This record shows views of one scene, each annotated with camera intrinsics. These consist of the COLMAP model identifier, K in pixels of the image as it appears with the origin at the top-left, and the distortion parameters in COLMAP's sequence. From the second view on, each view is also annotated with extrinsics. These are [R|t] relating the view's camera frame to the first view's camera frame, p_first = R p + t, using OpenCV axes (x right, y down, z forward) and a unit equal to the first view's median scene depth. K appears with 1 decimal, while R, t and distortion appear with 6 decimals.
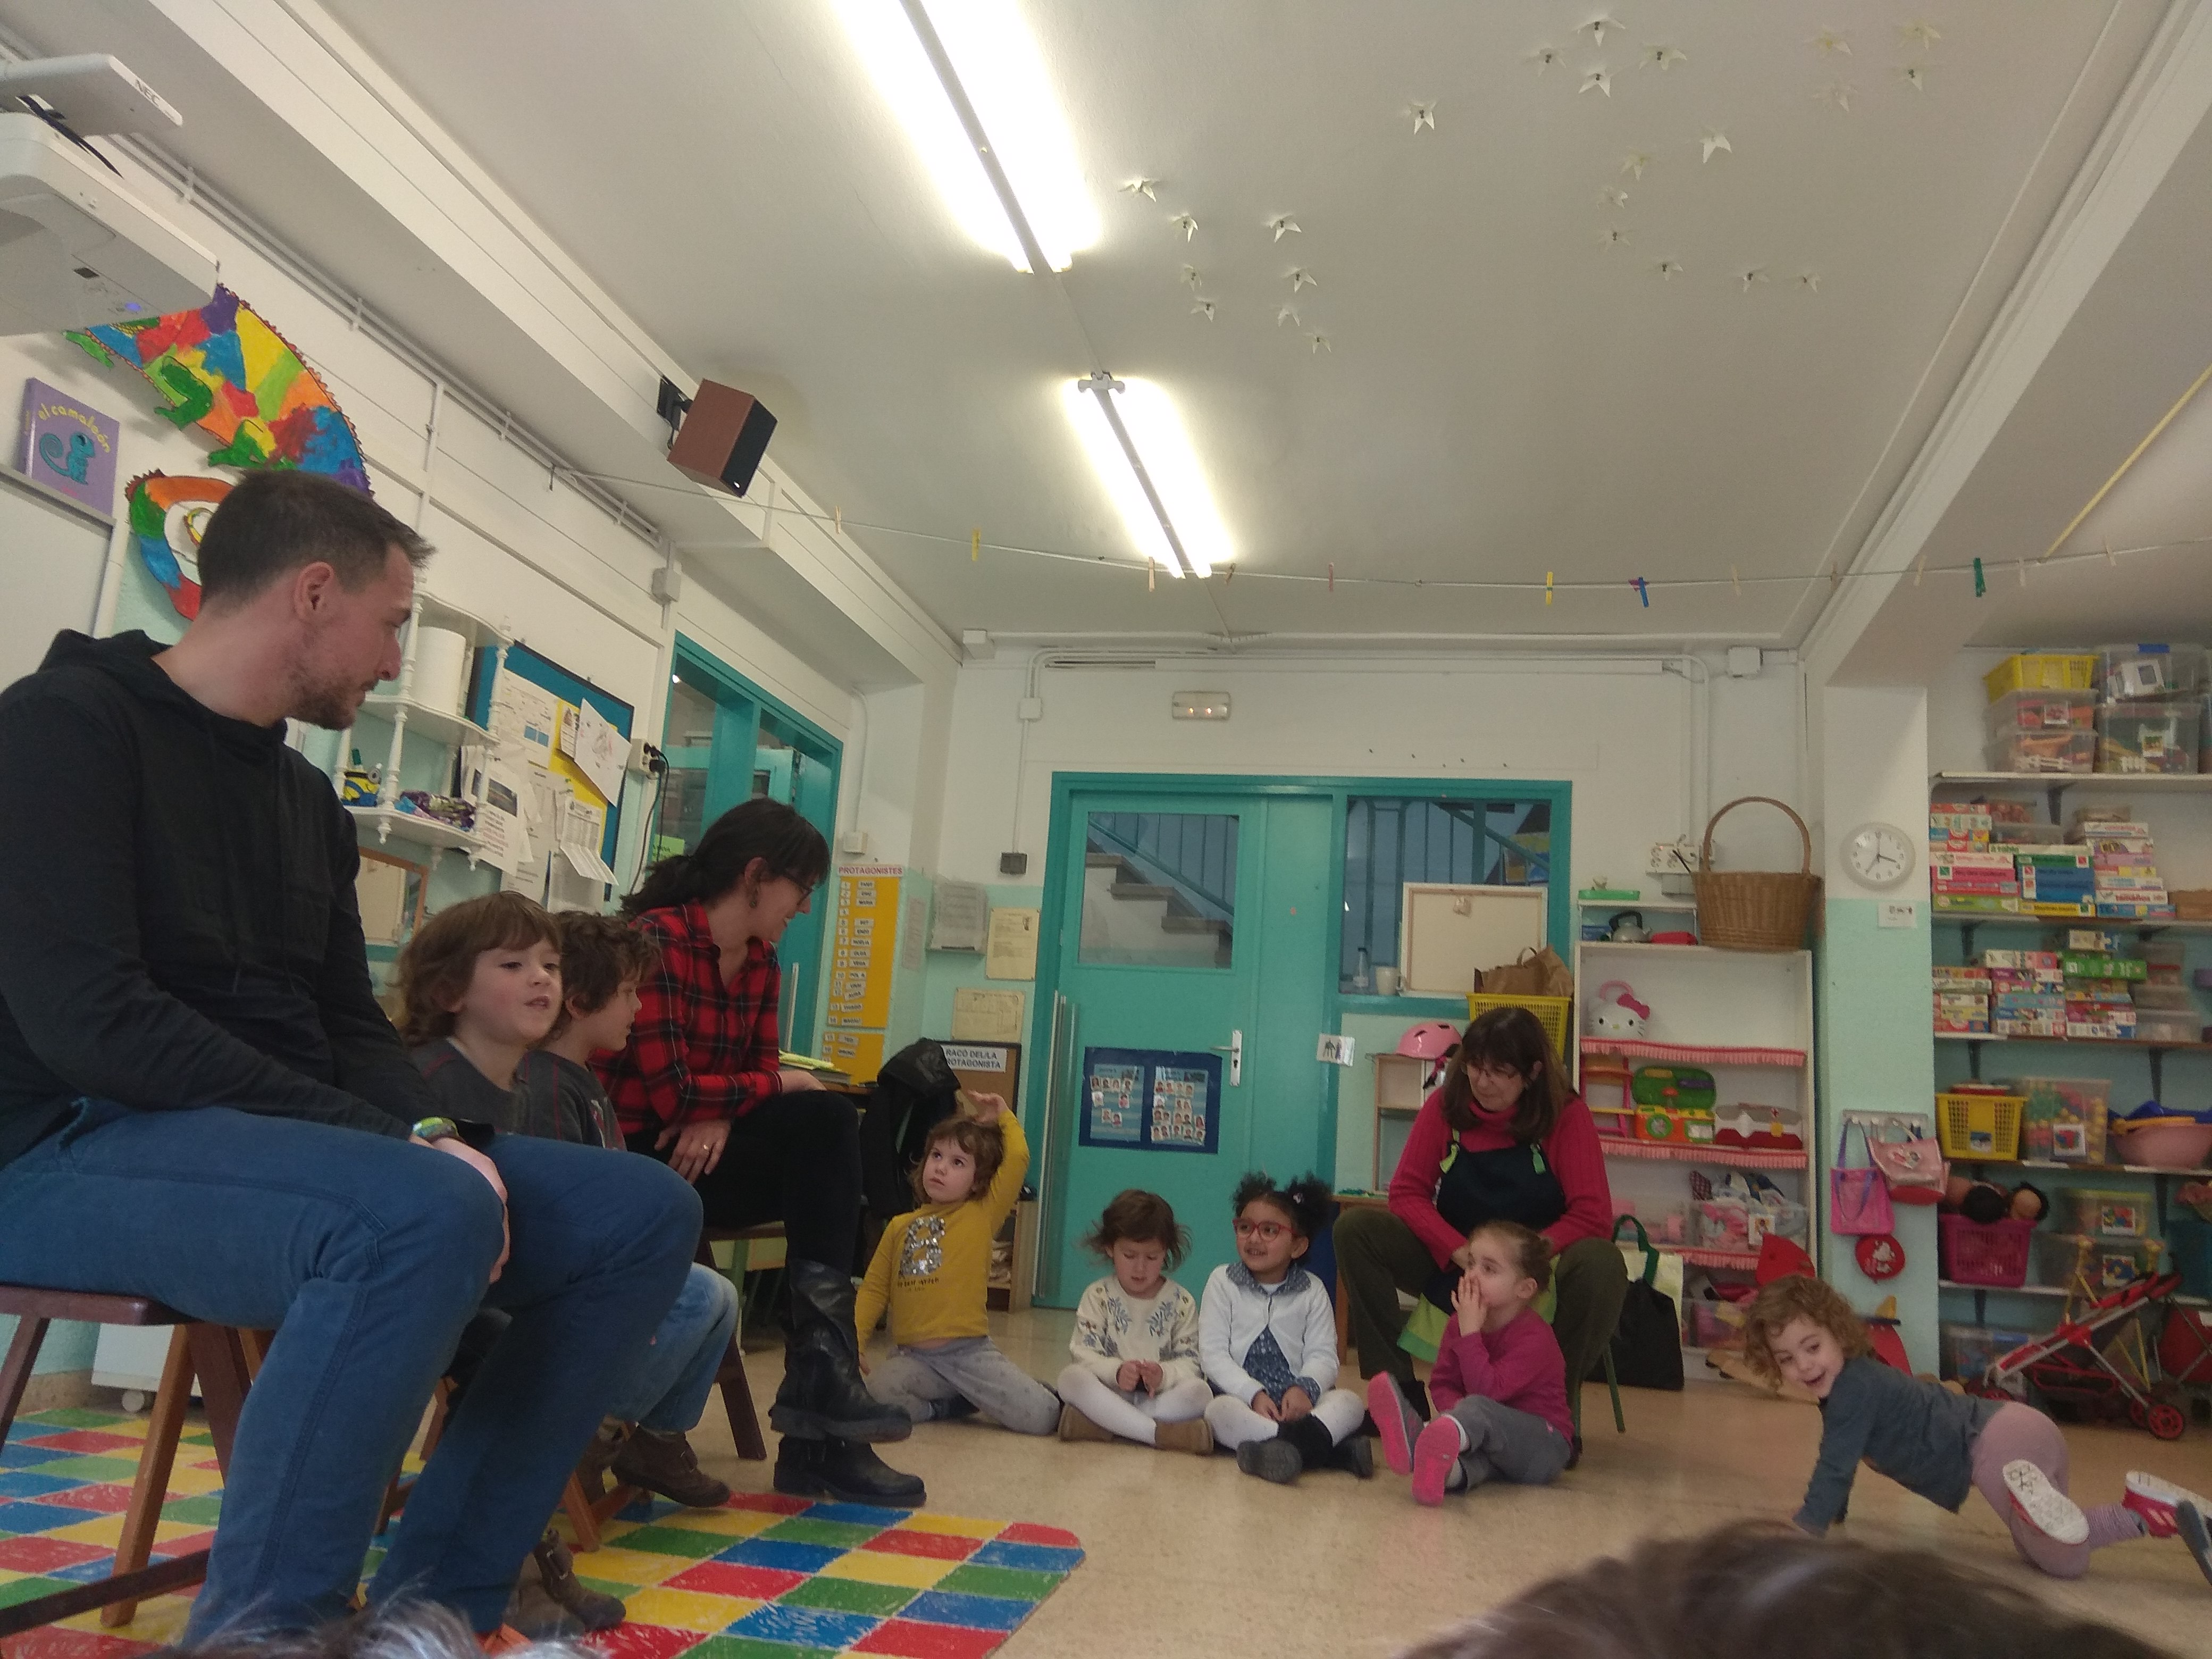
lens RADIAL K [[1673.5, 0, 1106.0], [0, 1673.5, 829.5], [0, 0, 1]] dist [0.131769, -0.269825]
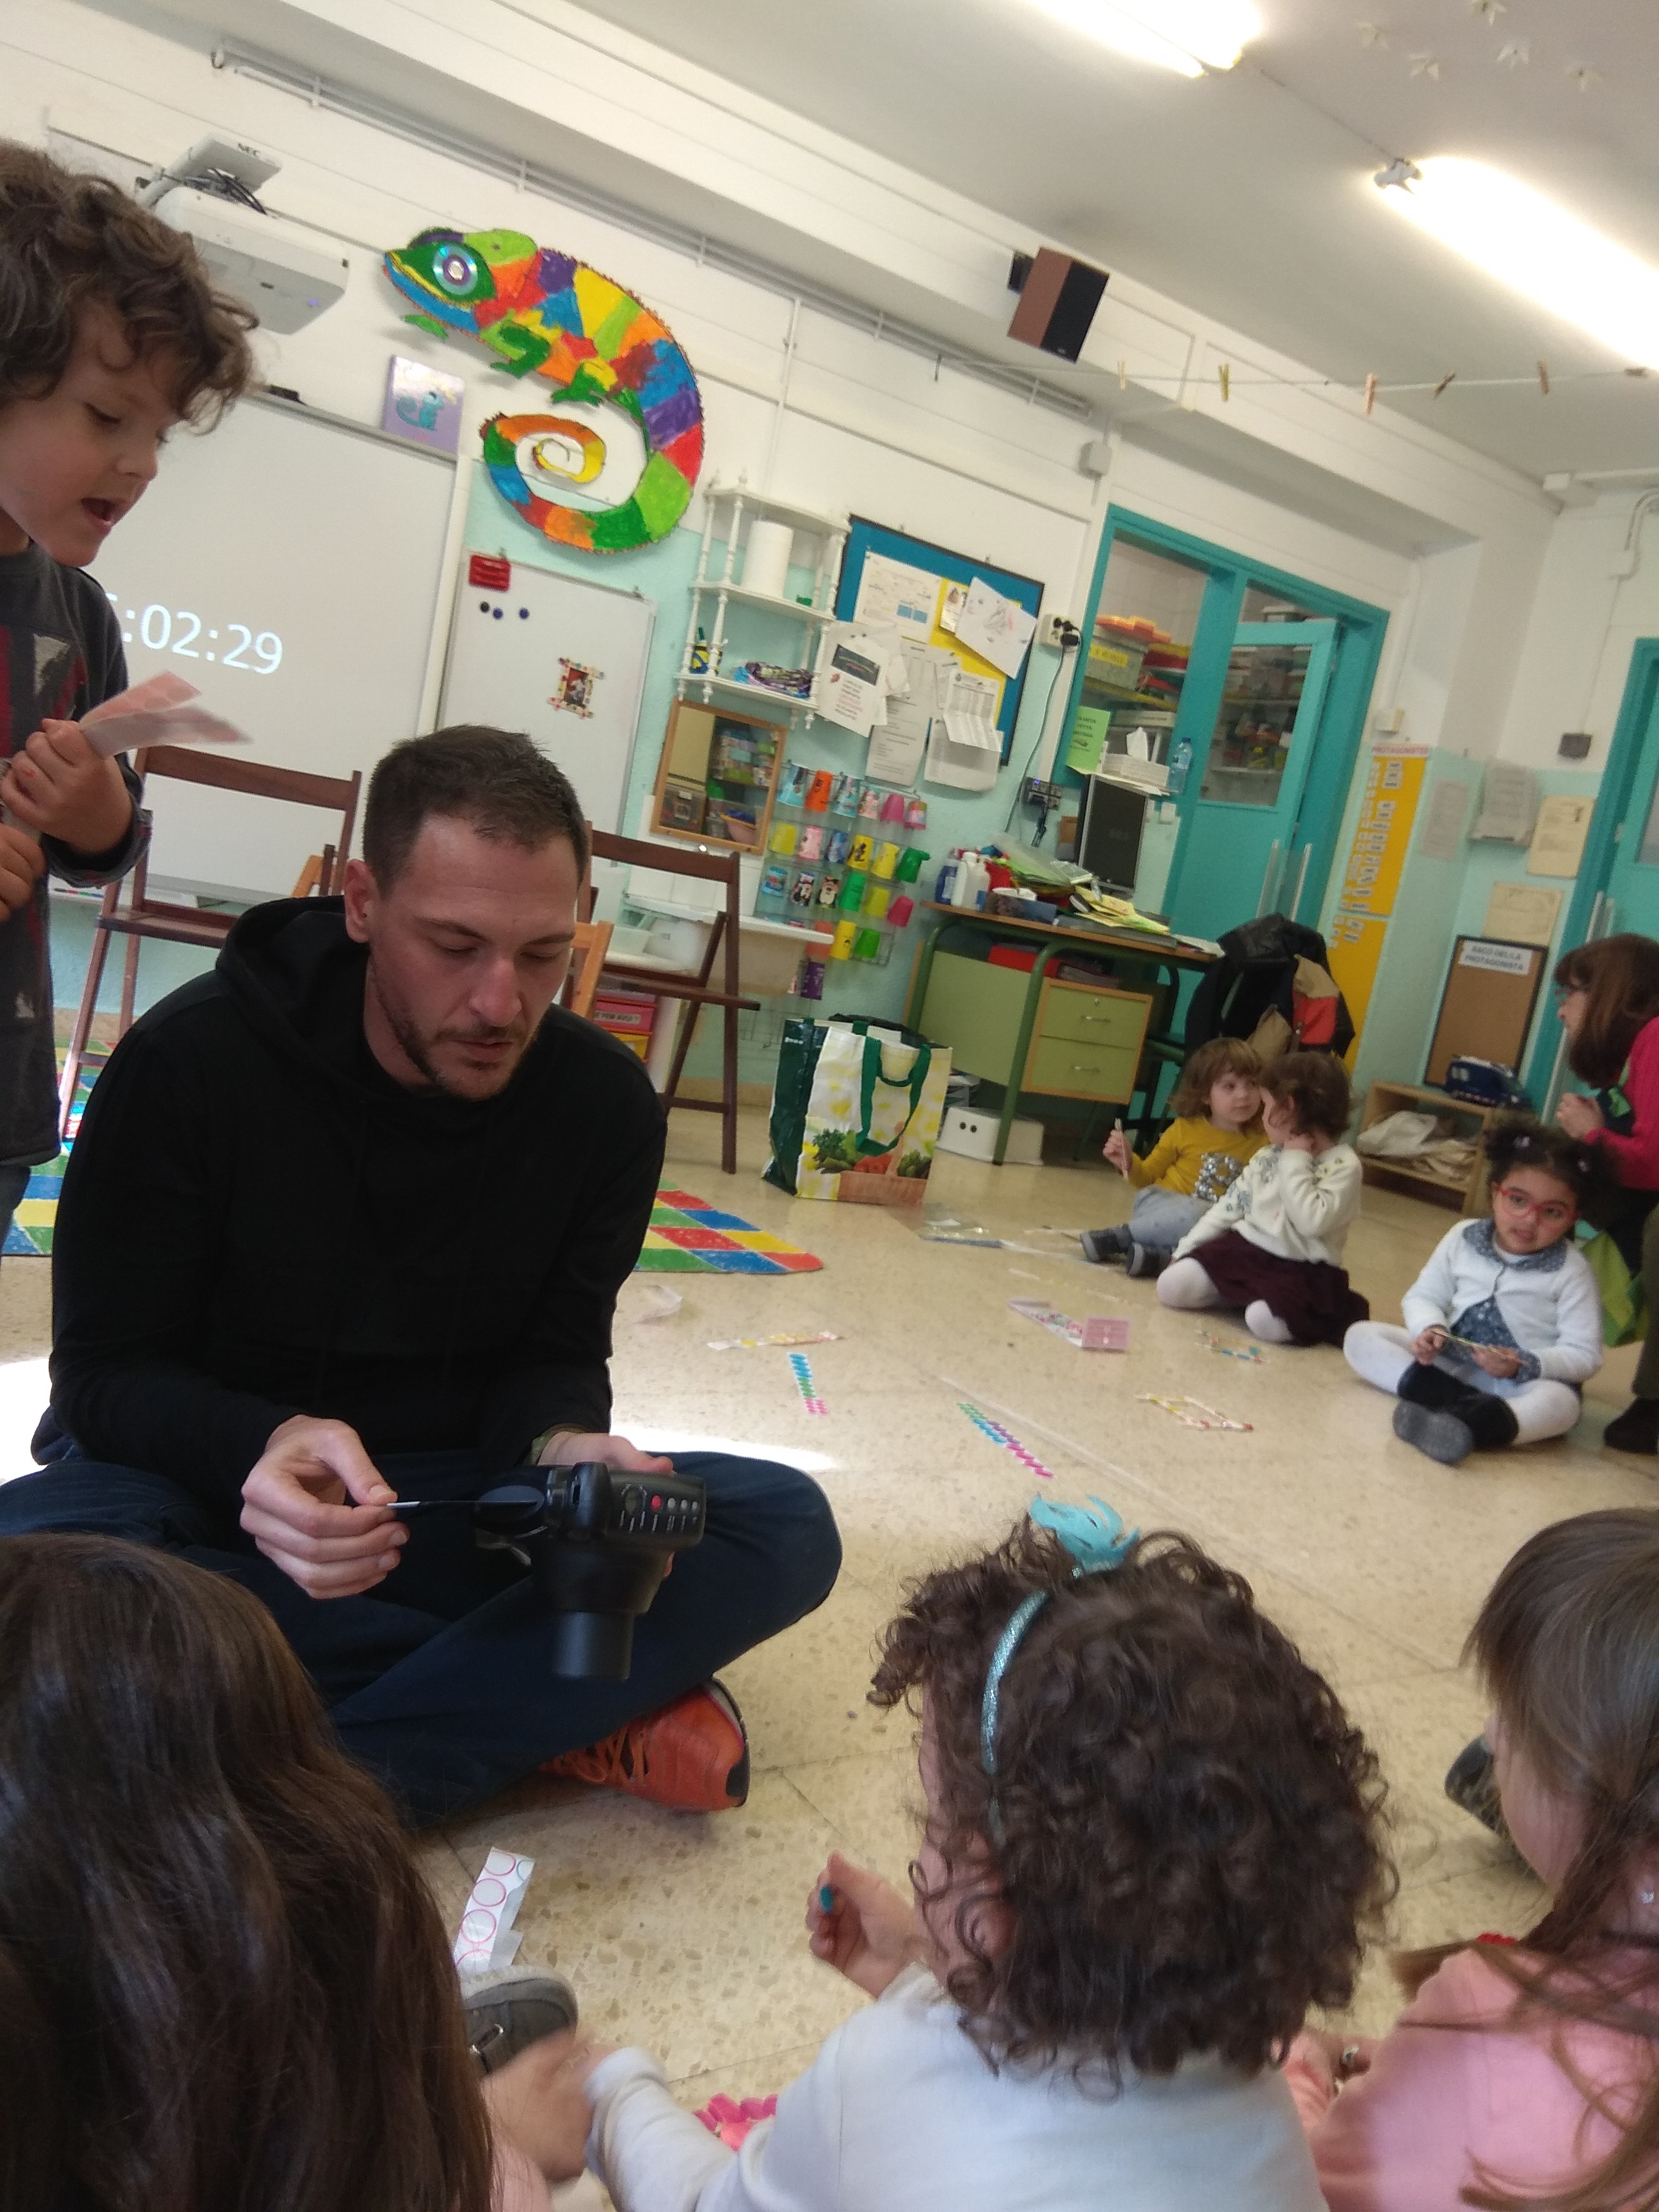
lens RADIAL K [[1673.5, 0, 829.5], [0, 1673.5, 1106.0], [0, 0, 1]] dist [0.131769, -0.269825]
pose [[0.724805, 0.154580, -0.671389, 0.348117], [-0.008665, 0.976473, 0.215467, 0.019202], [0.688900, -0.150354, 0.709091, 0.072838]]
